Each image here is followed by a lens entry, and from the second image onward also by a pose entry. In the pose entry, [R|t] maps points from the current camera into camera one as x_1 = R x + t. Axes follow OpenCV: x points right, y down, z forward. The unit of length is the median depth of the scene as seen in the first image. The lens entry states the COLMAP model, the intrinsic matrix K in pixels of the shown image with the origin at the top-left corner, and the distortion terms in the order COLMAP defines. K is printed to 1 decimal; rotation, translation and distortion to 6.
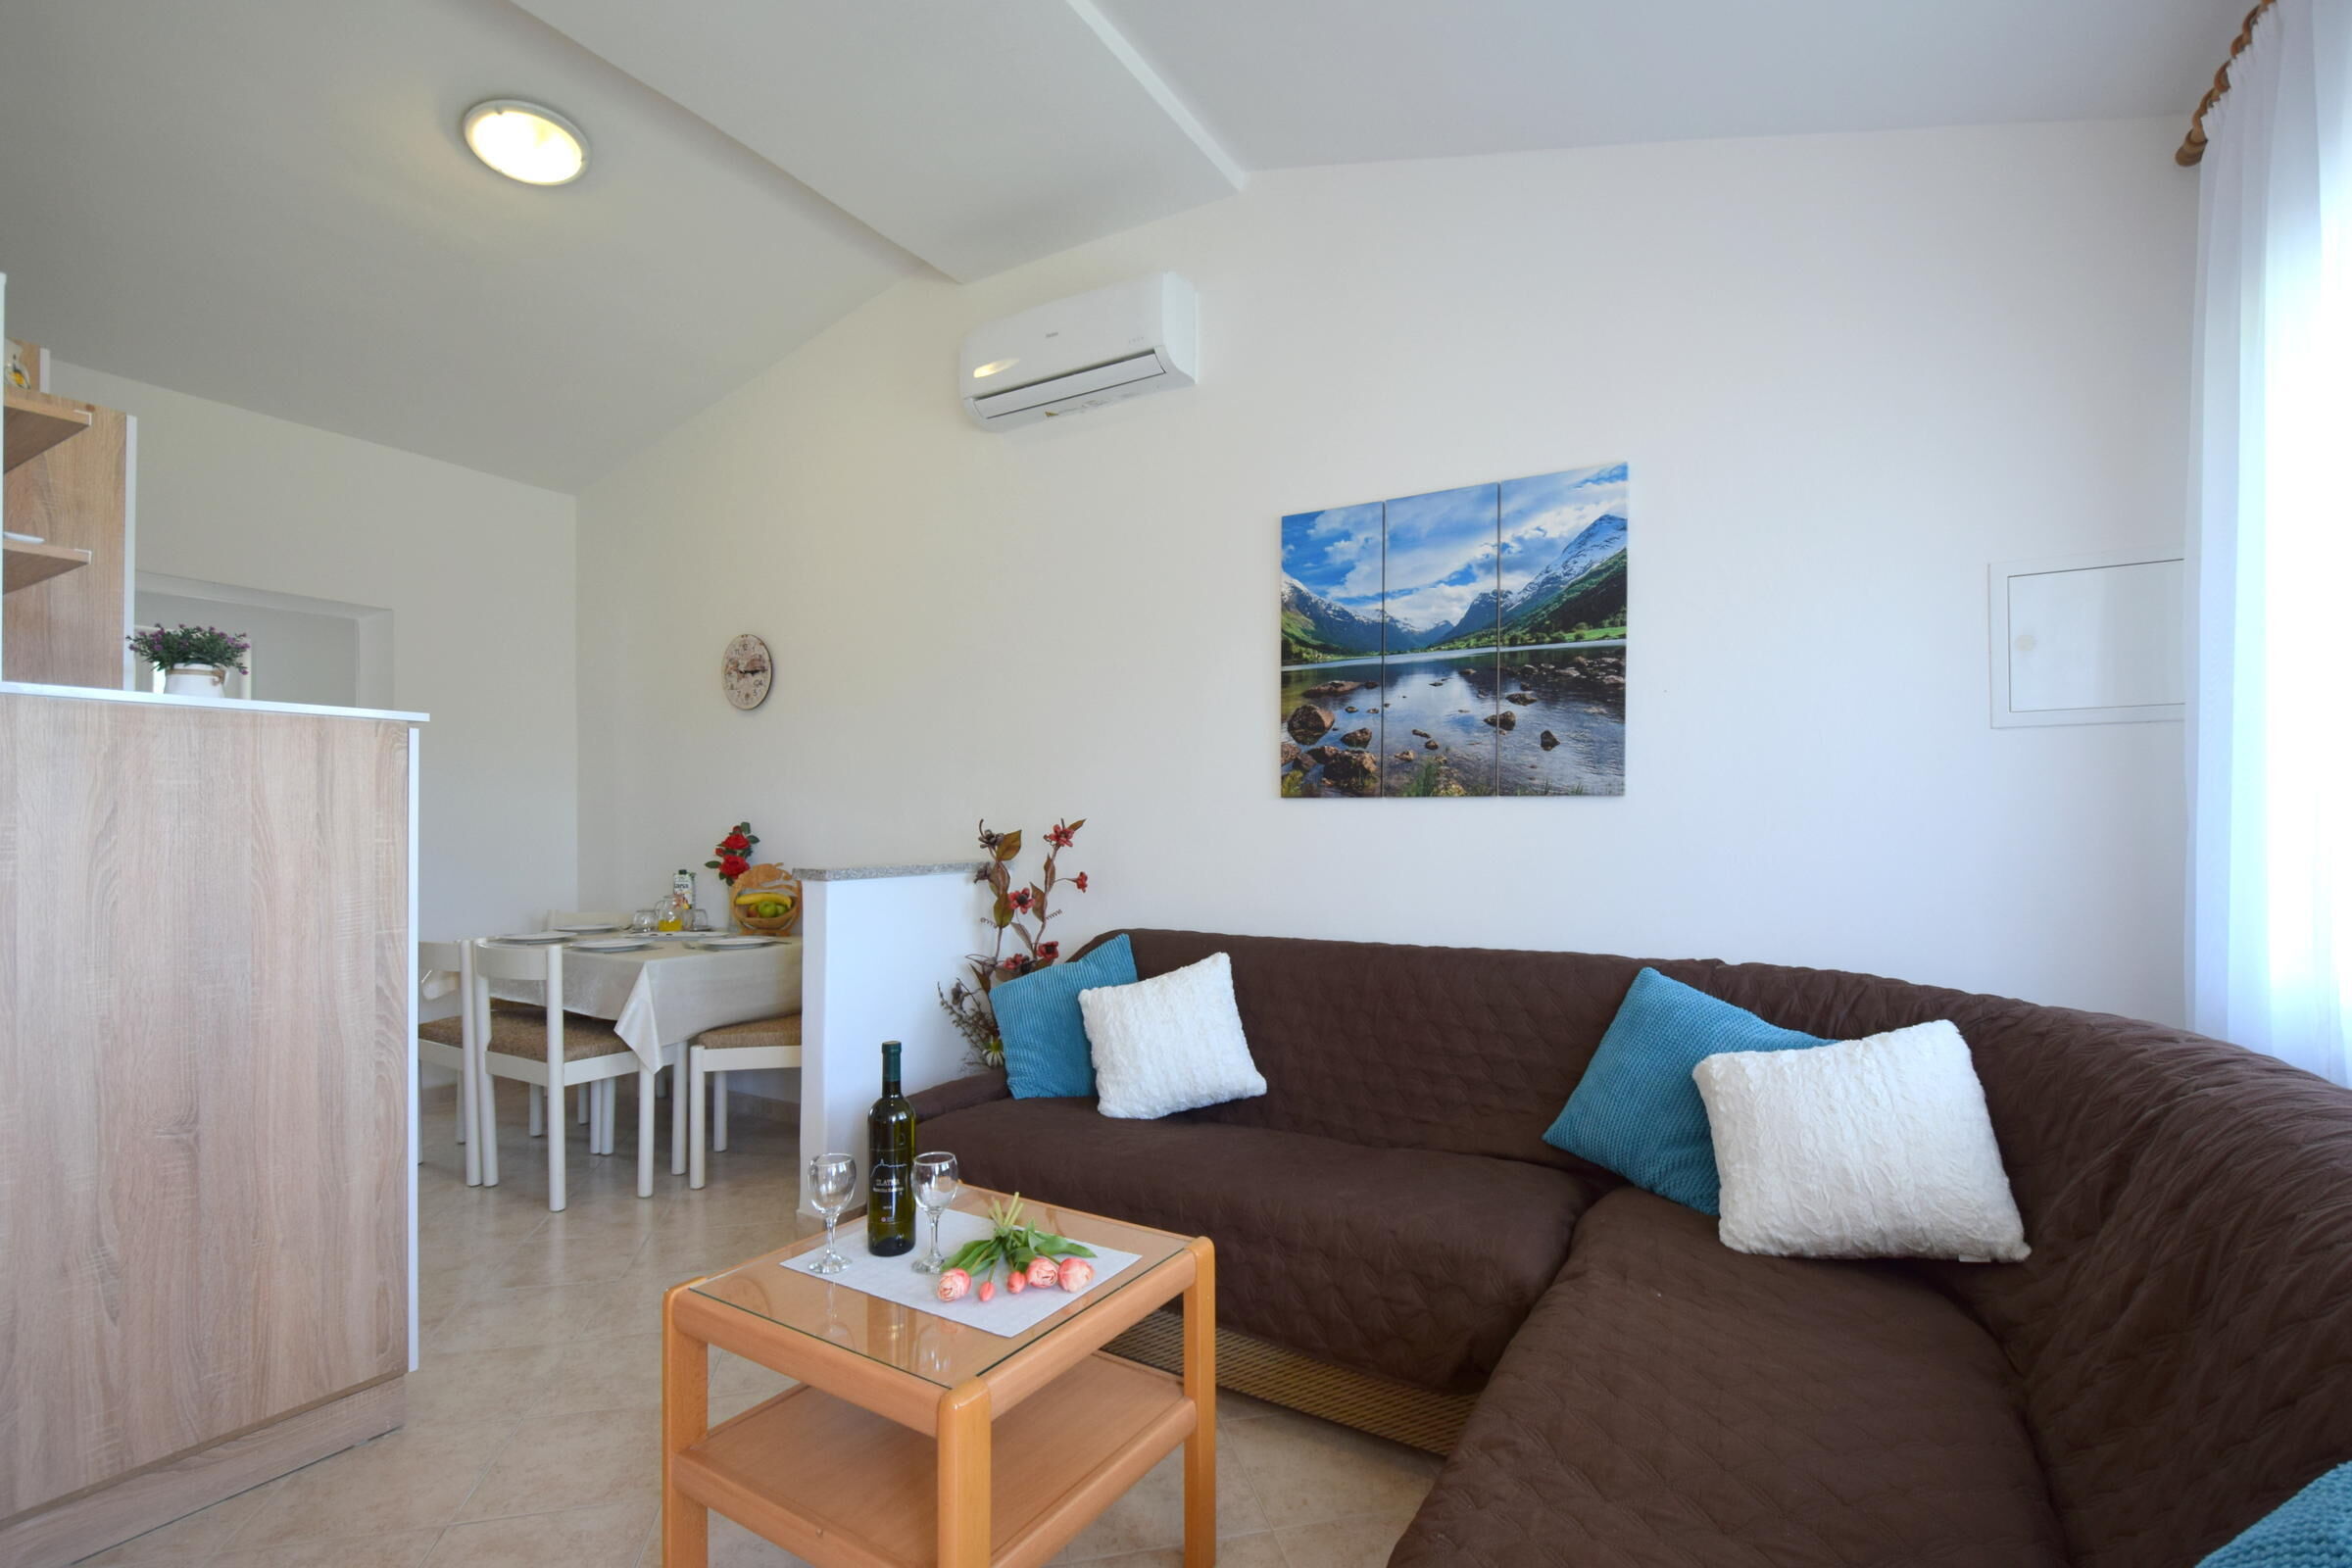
lens RADIAL K [[1072.3, 0, 1188.2], [0, 1072.3, 817.3], [0, 0, 1]] dist [0.005726, -0.007935]
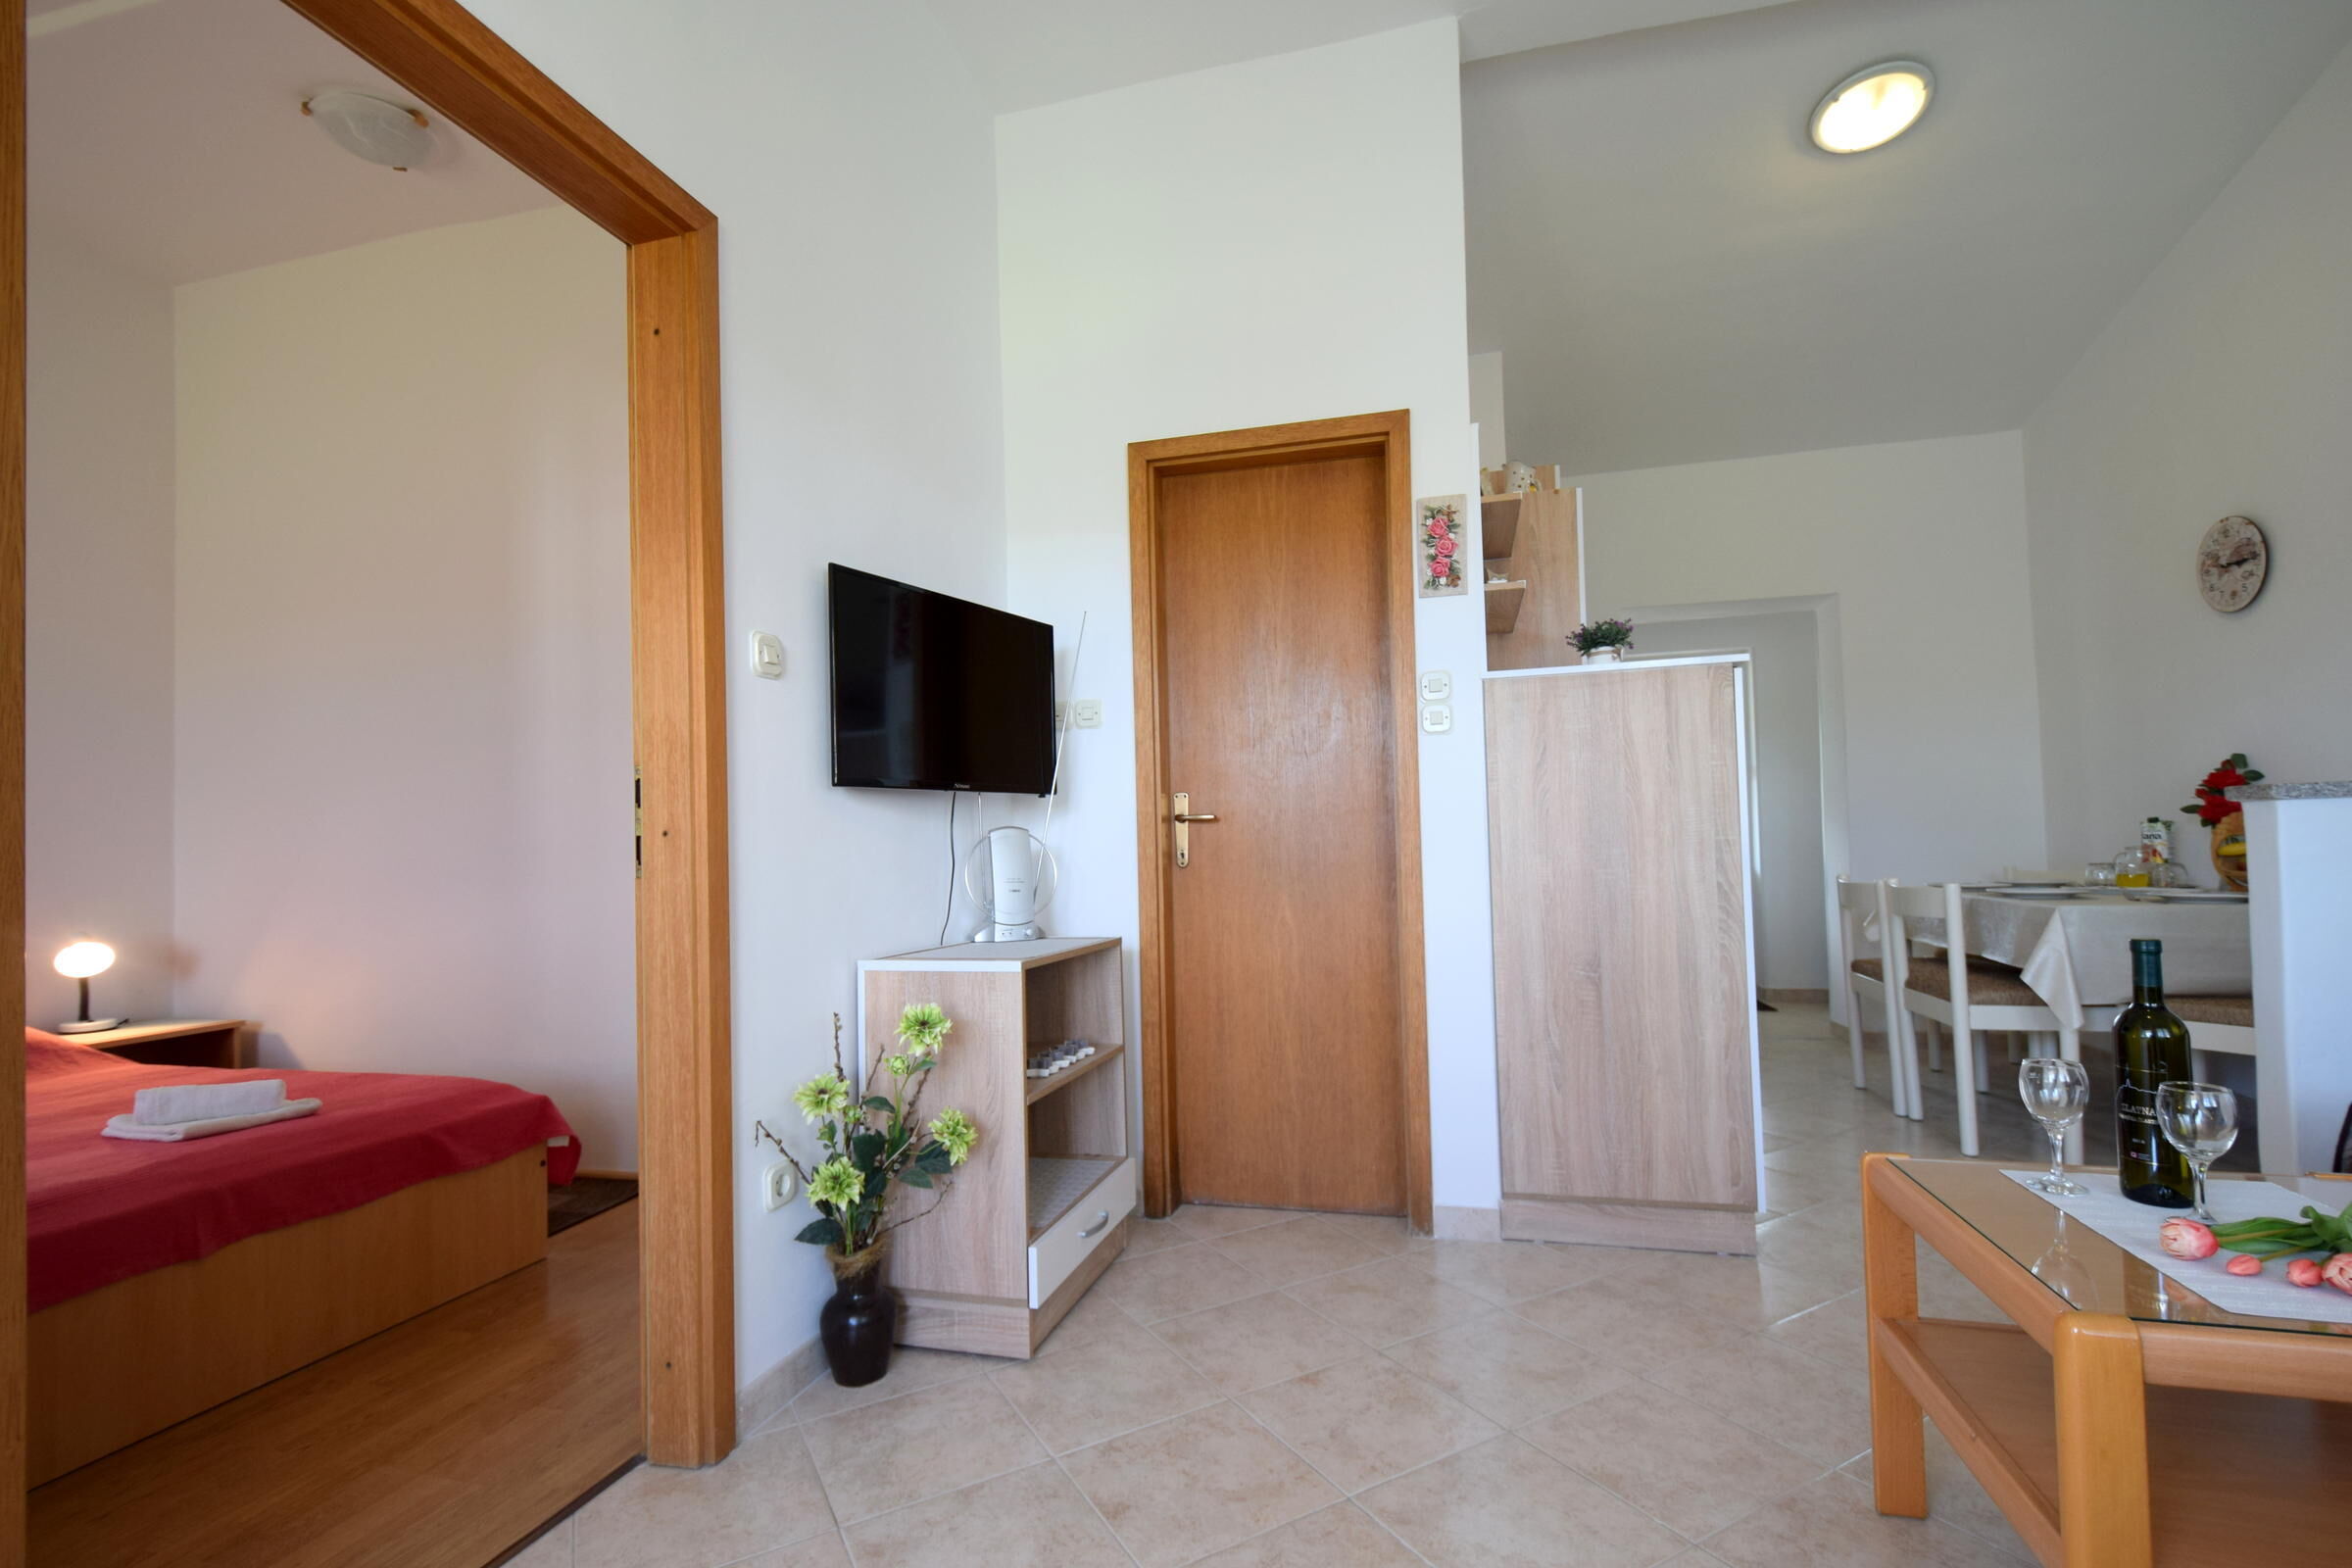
lens RADIAL K [[1050.6, 0, 1183.9], [0, 1050.6, 816.0], [0, 0, 1]] dist [0.008287, -0.007201]
pose [[0.282441, -0.035091, -0.958643, 0.154503], [0.033470, 0.999083, -0.026711, 0.064829], [0.958701, -0.024542, 0.283356, 0.054403]]
